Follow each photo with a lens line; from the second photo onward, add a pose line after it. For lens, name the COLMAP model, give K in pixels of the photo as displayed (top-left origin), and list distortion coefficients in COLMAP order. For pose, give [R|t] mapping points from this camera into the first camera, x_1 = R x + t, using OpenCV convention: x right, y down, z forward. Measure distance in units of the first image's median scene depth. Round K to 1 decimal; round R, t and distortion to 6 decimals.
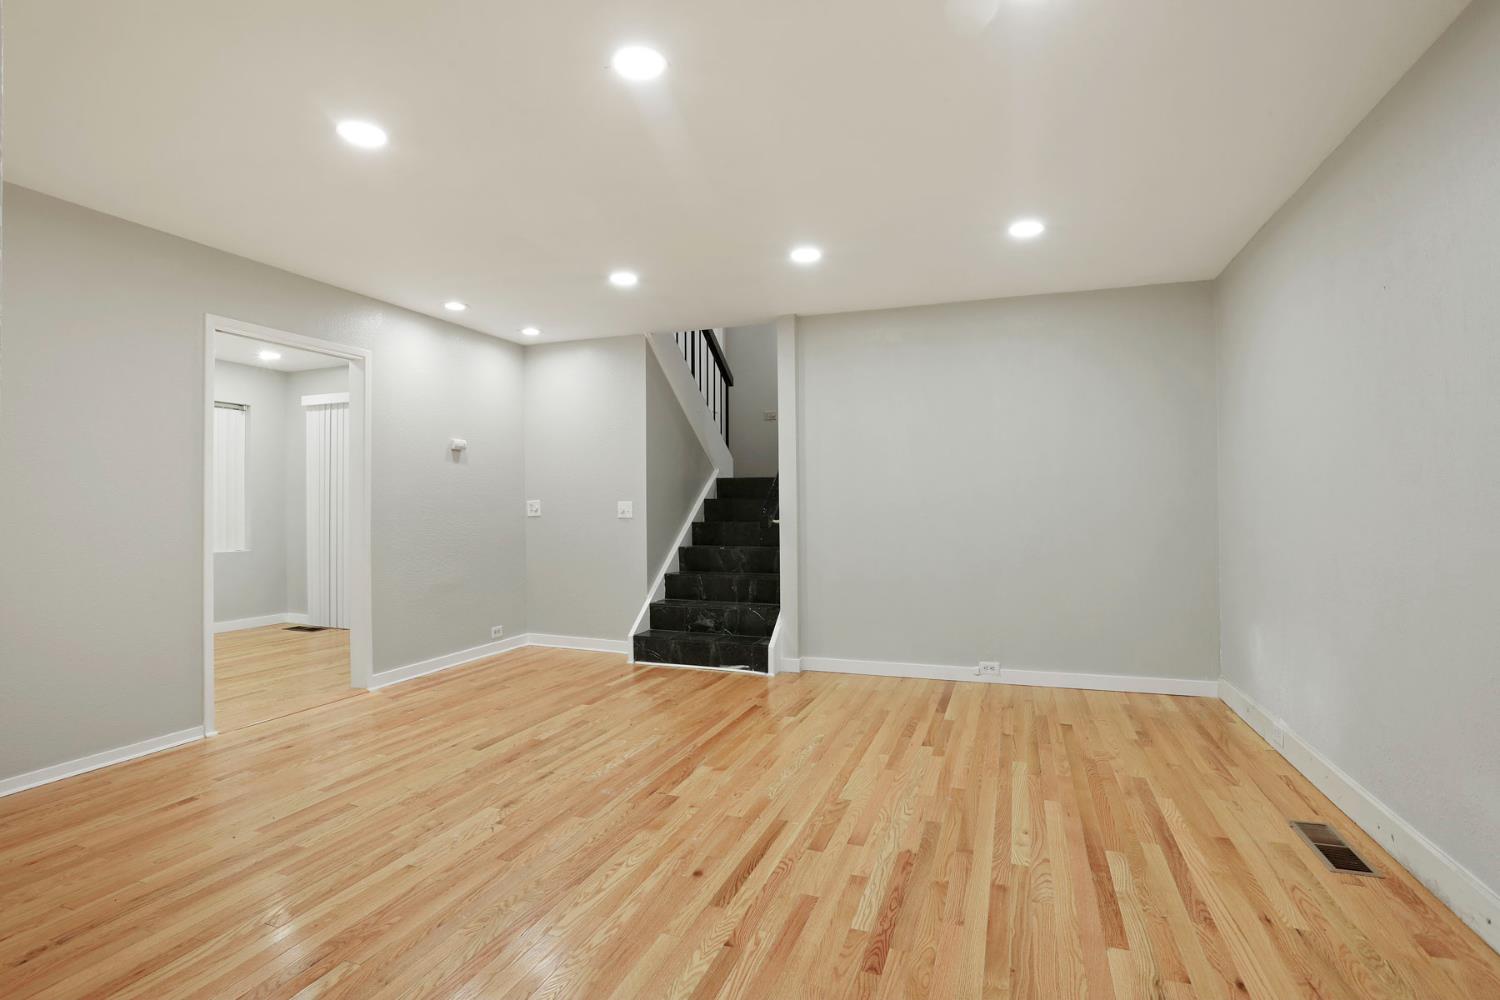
lens RADIAL K [[732.0, 0, 746.4], [0, 732.0, 493.4], [0, 0, 1]] dist [-0.078442, 0.039145]
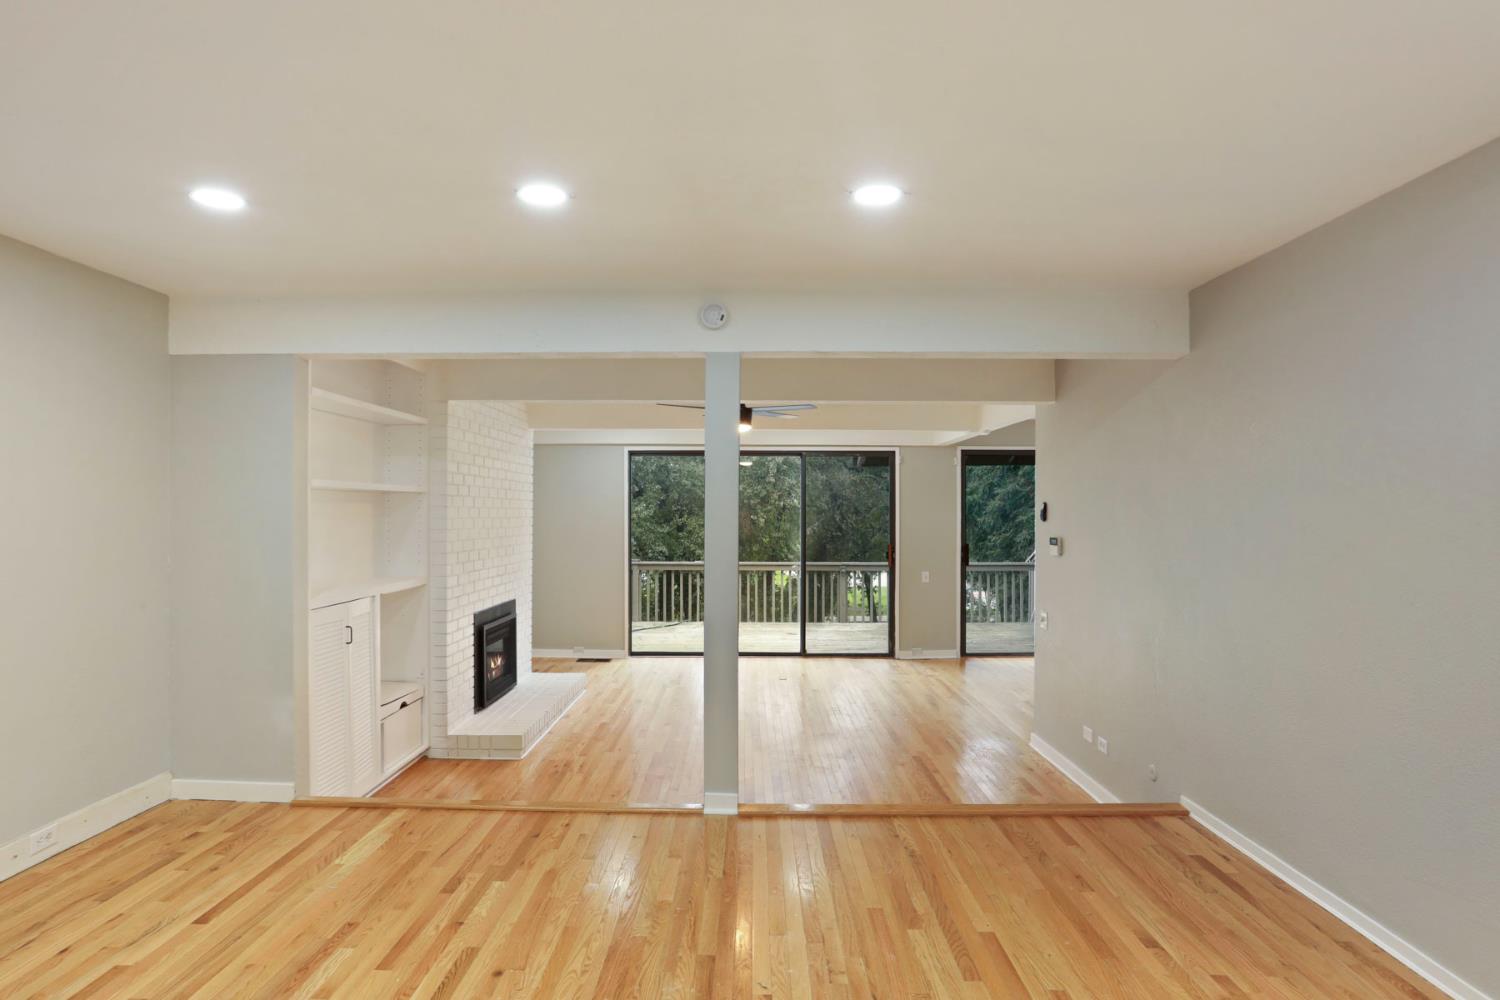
lens RADIAL K [[830.9, 0, 746.1], [0, 830.9, 508.5], [0, 0, 1]] dist [-0.069989, 0.041096]
pose [[-0.941066, 0.003194, -0.338208, -0.011497], [0.008343, 0.999870, -0.013770, -0.081293], [0.338120, -0.015780, -0.940971, 1.892784]]
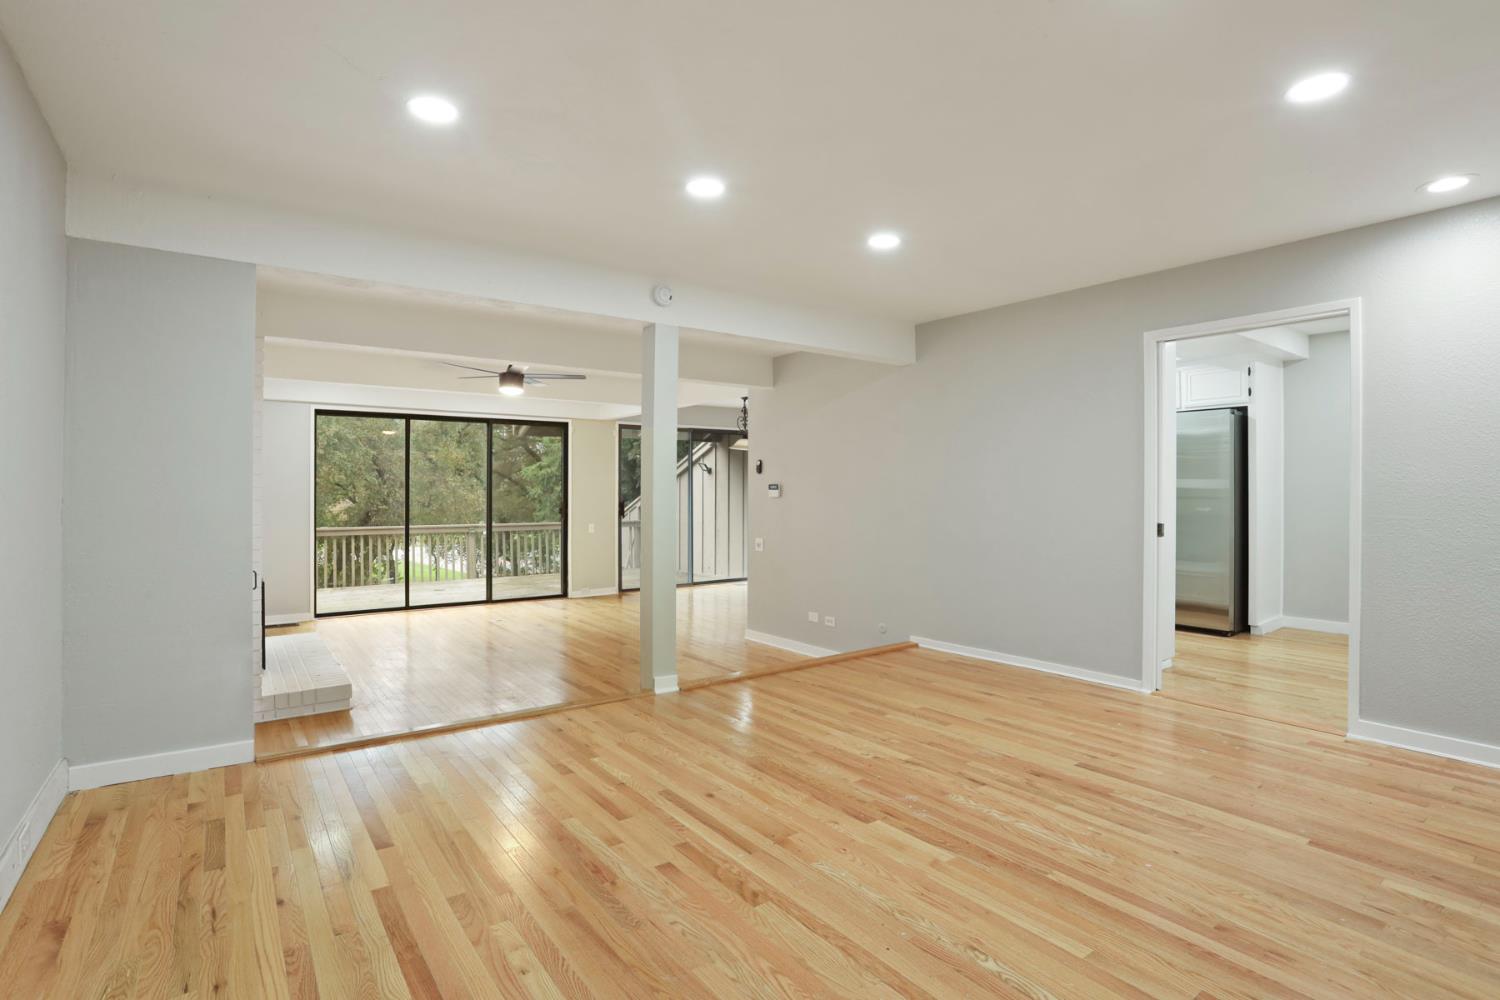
lens RADIAL K [[732.0, 0, 746.4], [0, 732.0, 493.4], [0, 0, 1]] dist [-0.078442, 0.039145]
pose [[-0.548220, 0.010044, -0.836274, 0.824396], [0.015296, 0.999881, 0.001982, -0.000346], [0.836194, -0.011705, -0.548308, 1.521346]]
